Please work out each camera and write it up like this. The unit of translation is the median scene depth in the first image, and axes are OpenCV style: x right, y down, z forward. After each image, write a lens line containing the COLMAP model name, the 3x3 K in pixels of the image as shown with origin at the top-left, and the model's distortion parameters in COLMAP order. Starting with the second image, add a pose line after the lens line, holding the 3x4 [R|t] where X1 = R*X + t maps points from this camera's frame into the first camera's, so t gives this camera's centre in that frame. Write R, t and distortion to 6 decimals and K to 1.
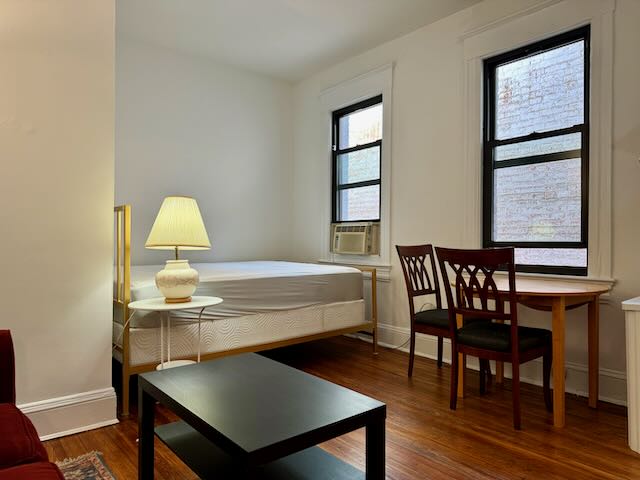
lens RADIAL K [[450.1, 0, 320.0], [0, 450.1, 240.0], [0, 0, 1]] dist [-0.000867, -0.000320]
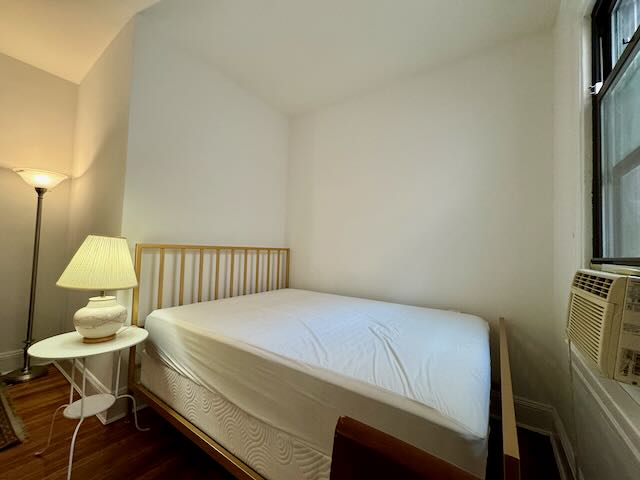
lens RADIAL K [[255.1, 0, 320.0], [0, 255.1, 240.0], [0, 0, 1]] dist [-0.000977, -0.000170]
pose [[0.272063, -0.036813, -0.961575, 0.301693], [-0.028441, 0.998524, -0.046274, -0.060002], [0.961859, 0.039937, 0.270615, 1.144613]]
